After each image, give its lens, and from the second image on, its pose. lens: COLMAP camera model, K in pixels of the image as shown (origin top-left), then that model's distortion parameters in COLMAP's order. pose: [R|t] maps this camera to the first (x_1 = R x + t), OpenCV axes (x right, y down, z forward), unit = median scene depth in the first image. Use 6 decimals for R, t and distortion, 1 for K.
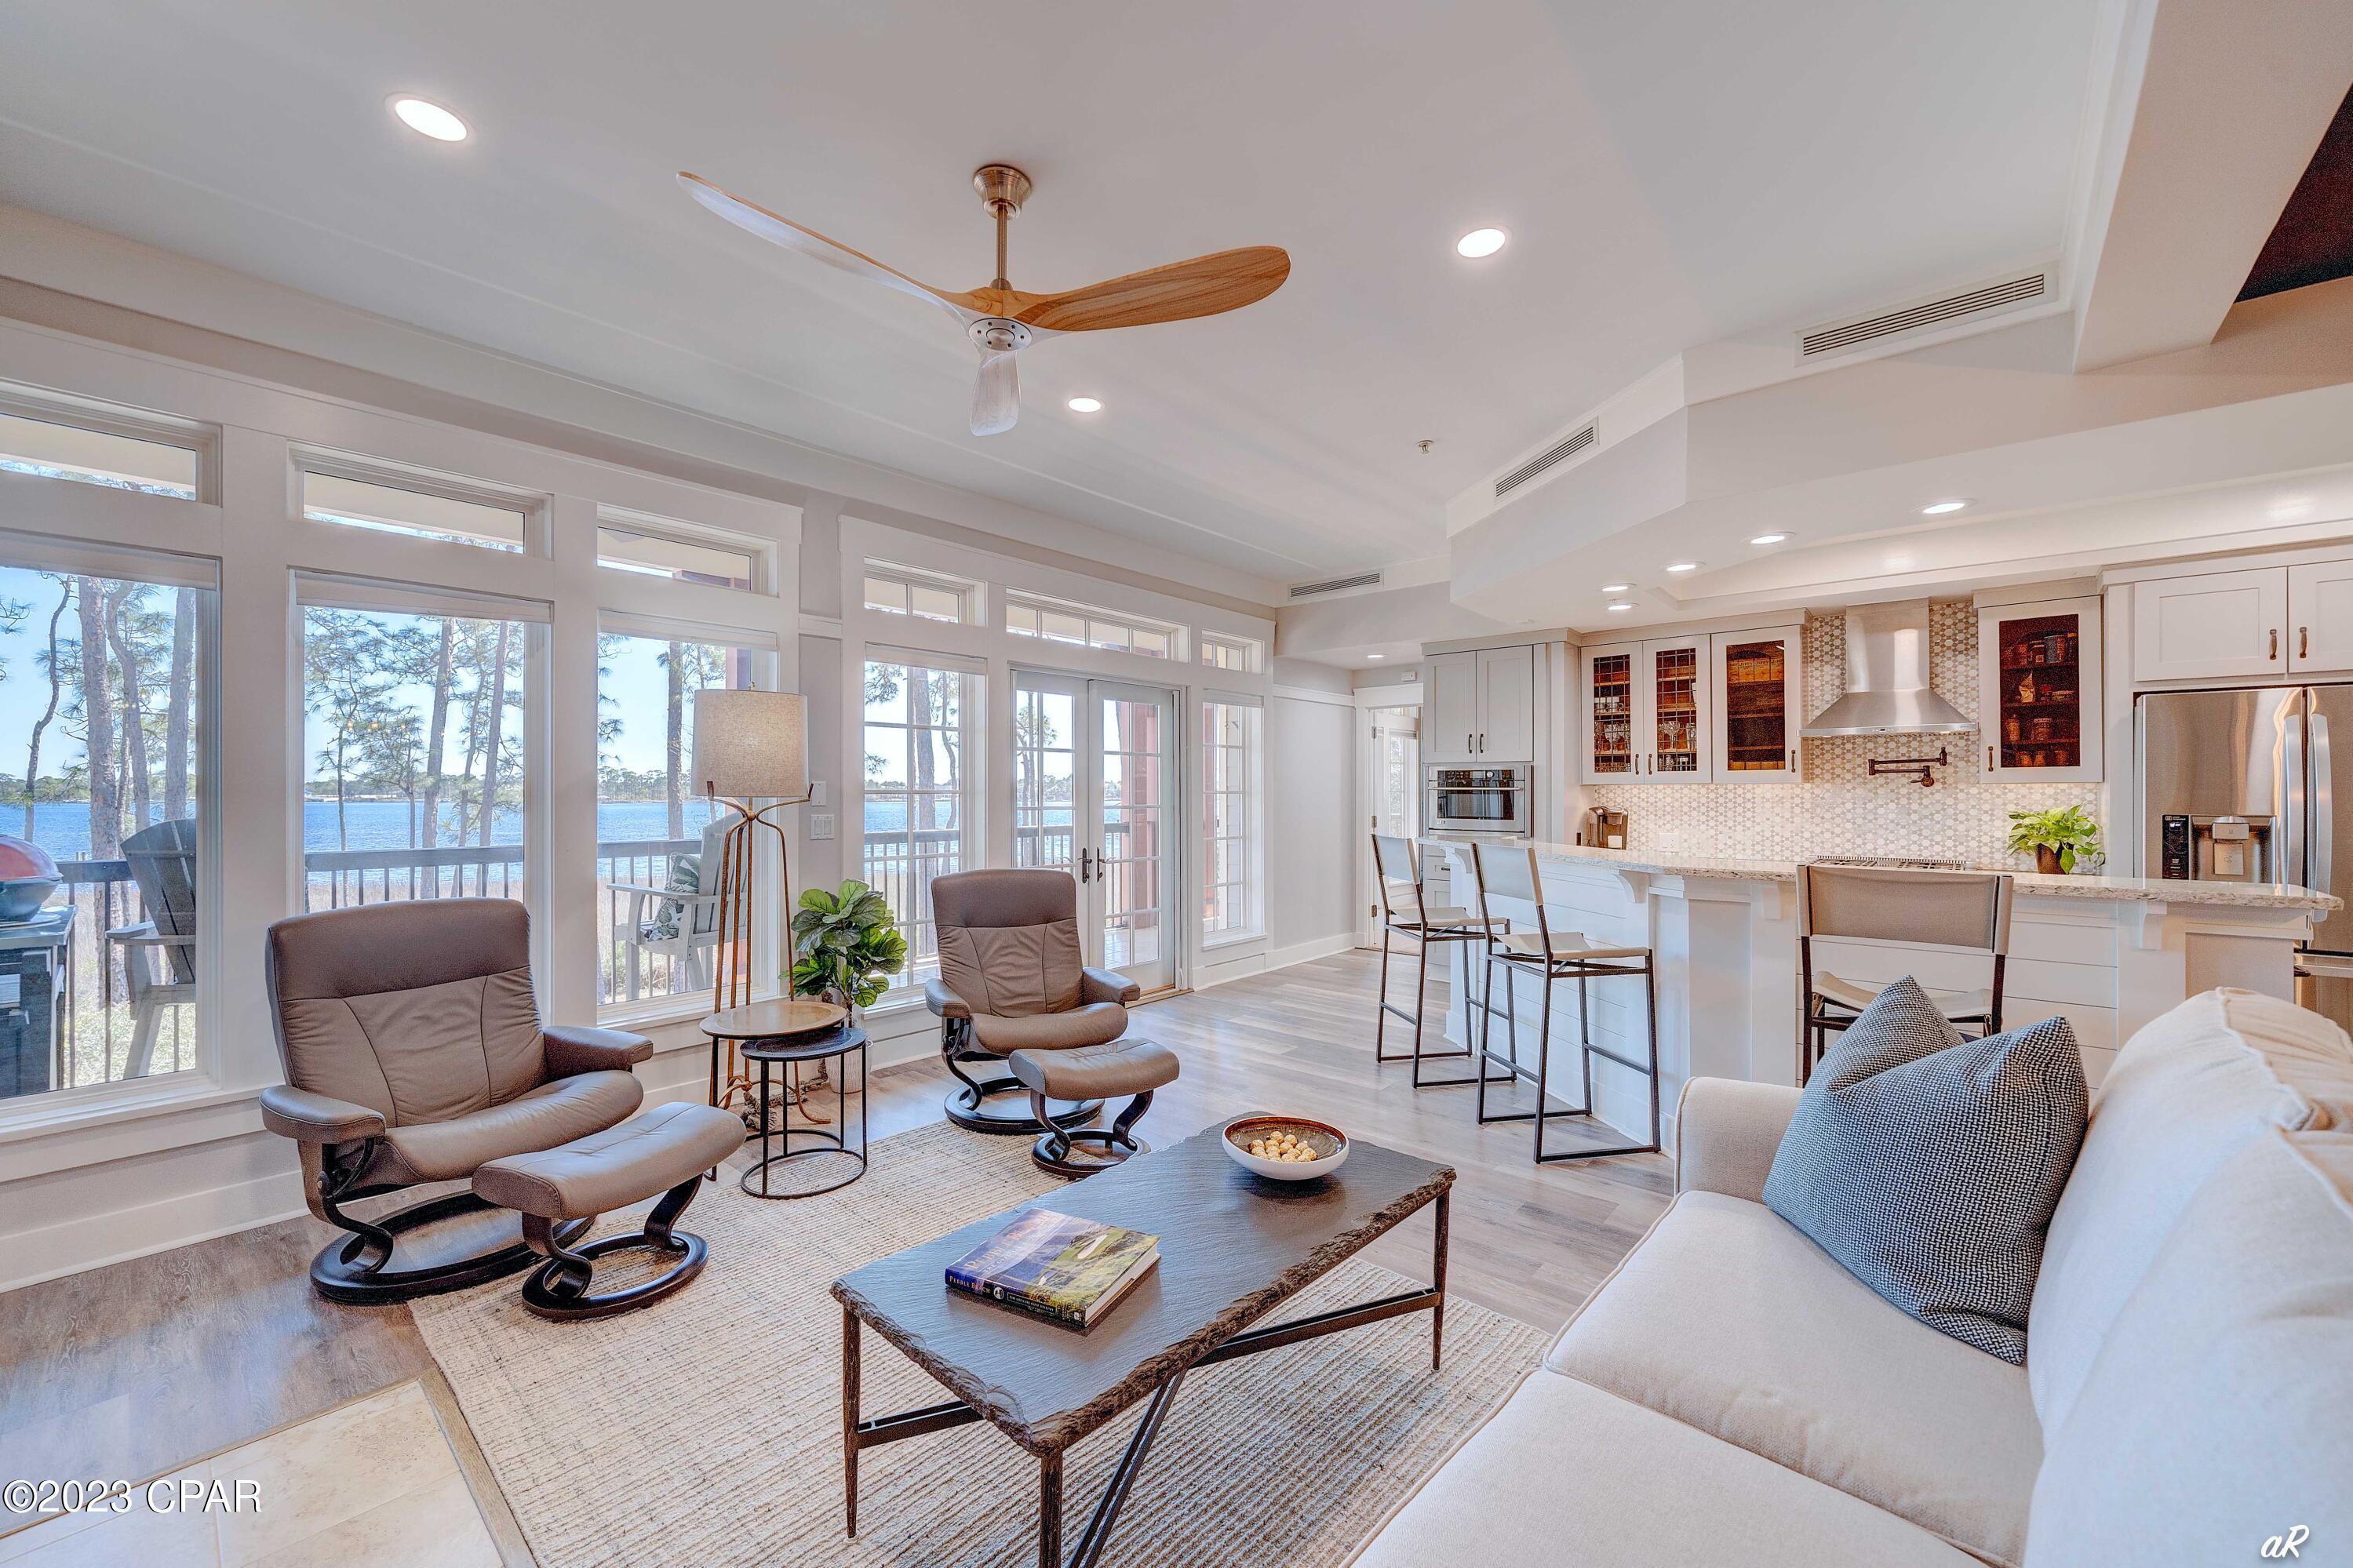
lens RADIAL K [[918.9, 0, 1185.8], [0, 918.9, 790.9], [0, 0, 1]] dist [-0.002554, -0.000137]
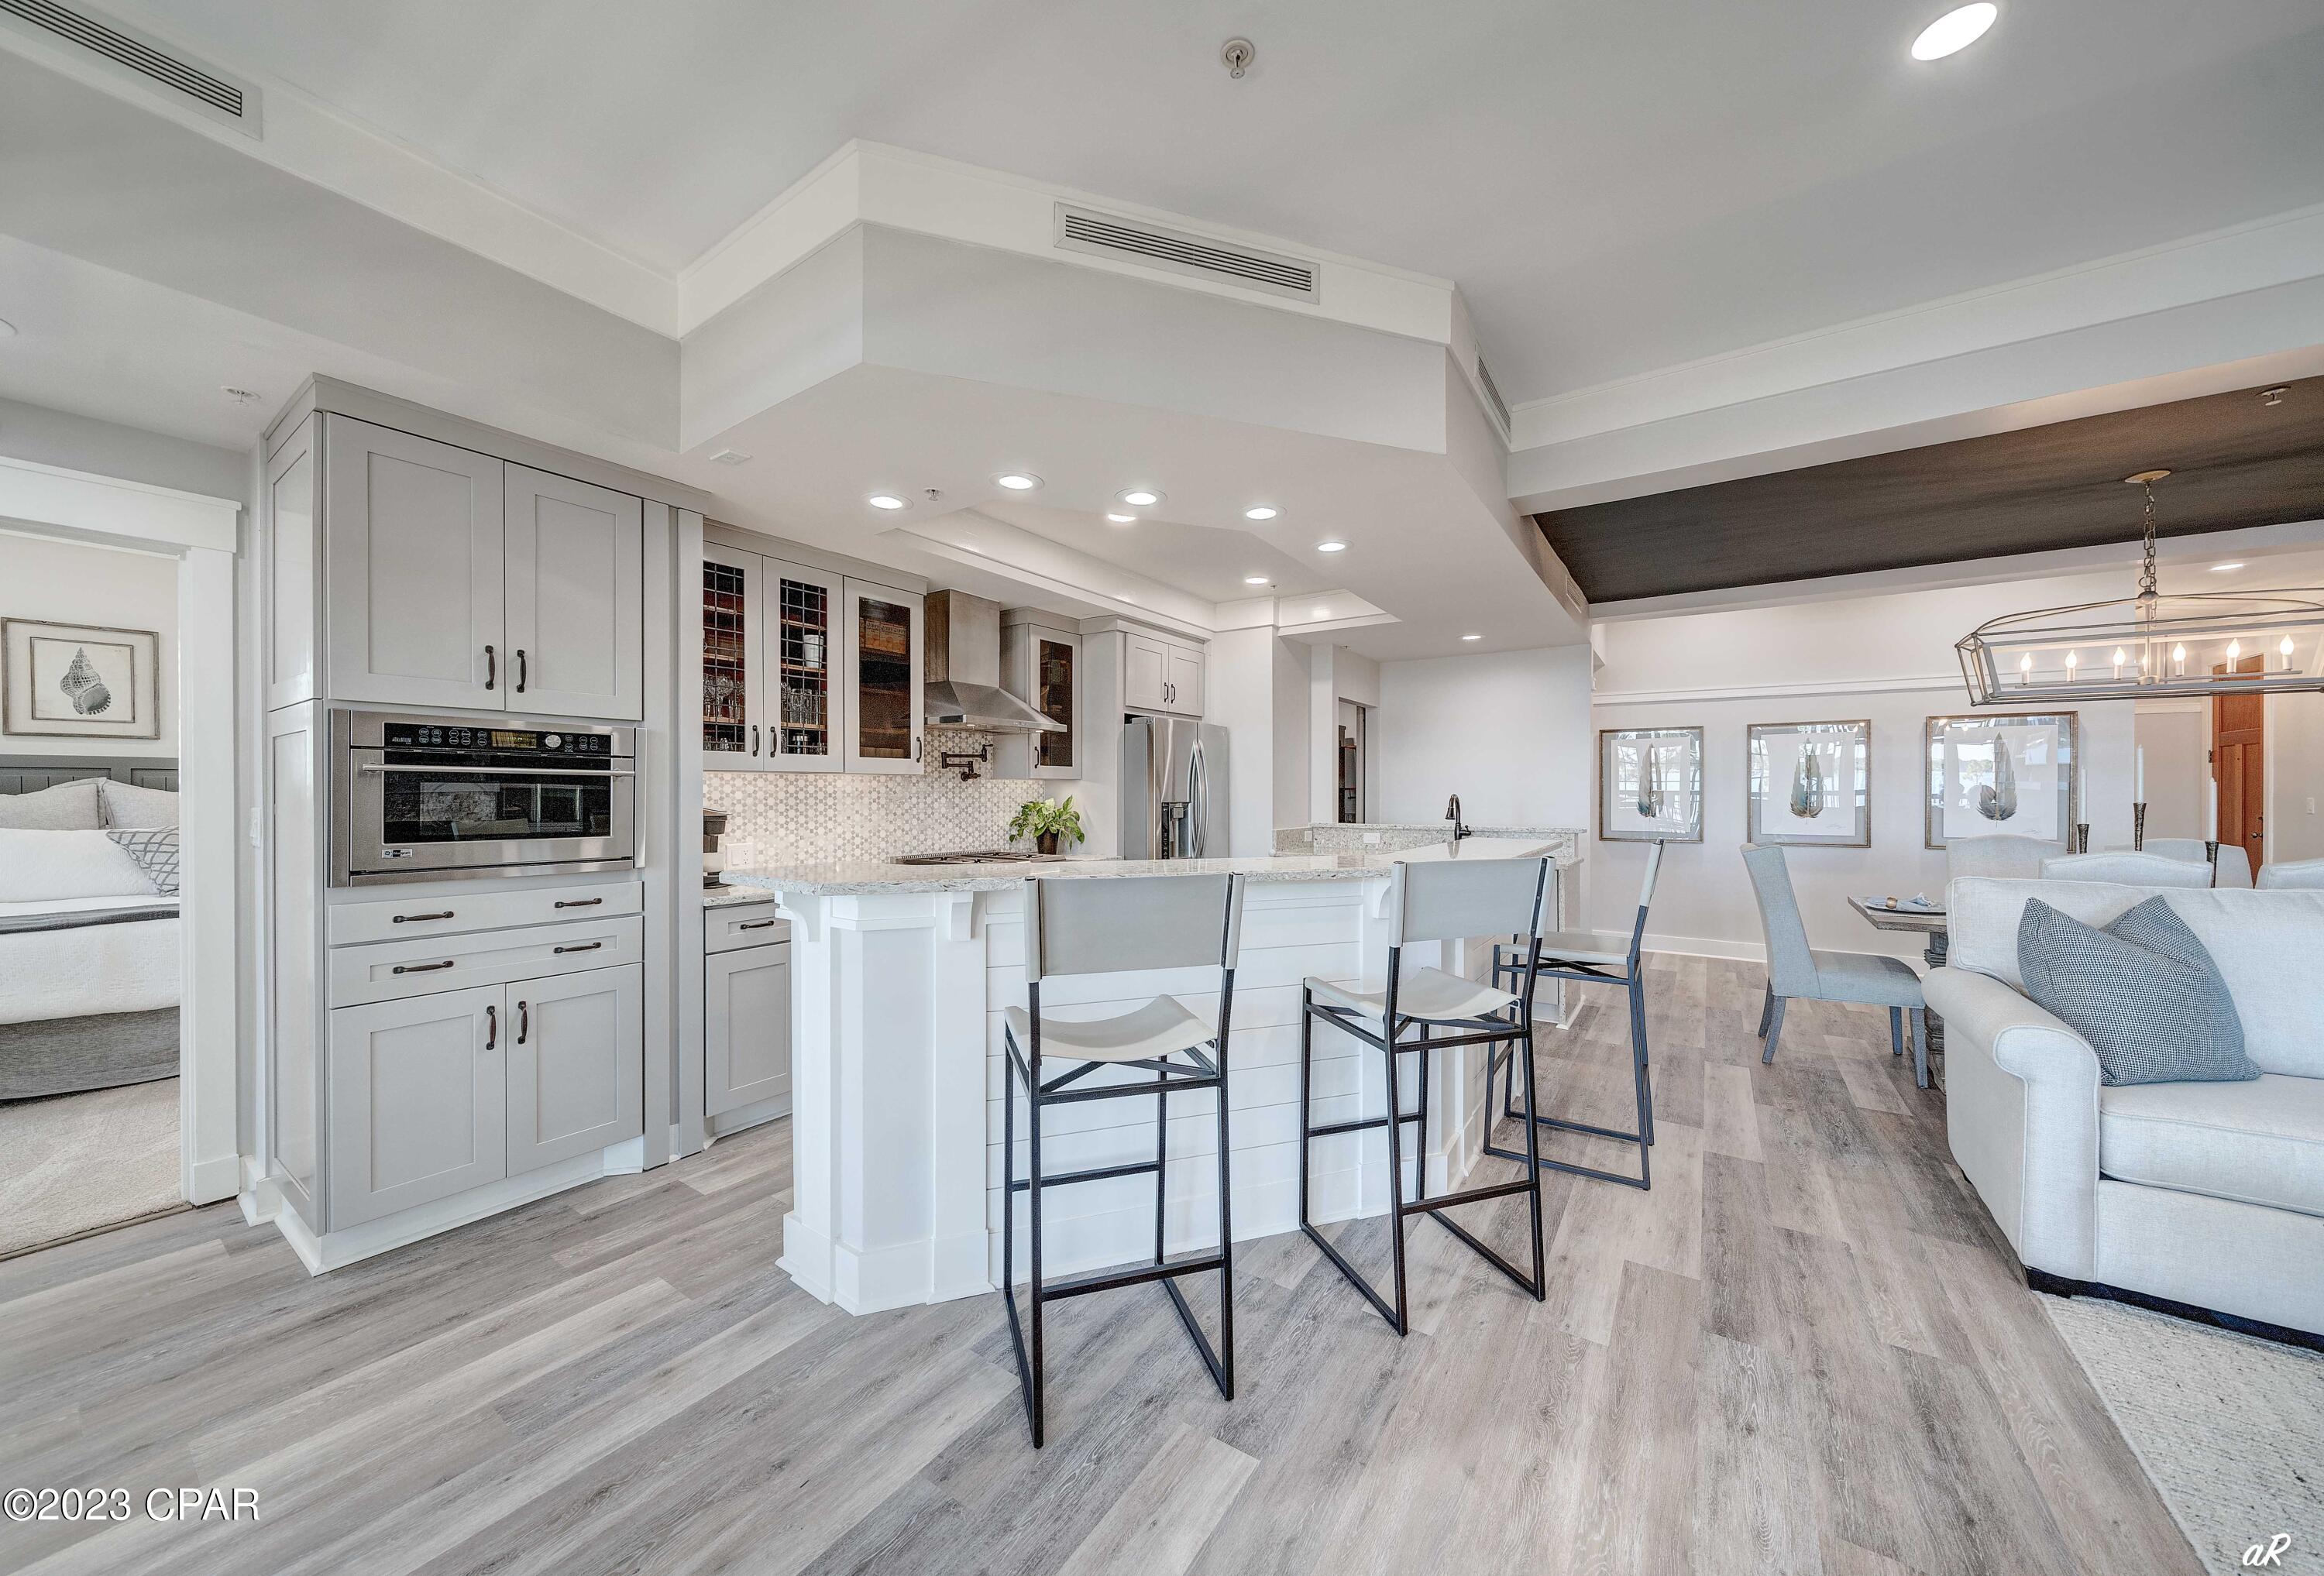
lens RADIAL K [[800.4, 0, 1168.0], [0, 800.4, 795.5], [0, 0, 1]] dist [-0.007076, -0.000075]
pose [[-0.114360, -0.001633, 0.993438, -0.119375], [-0.000567, 0.999999, 0.001579, 0.009827], [-0.993439, -0.000383, -0.114360, 0.842071]]
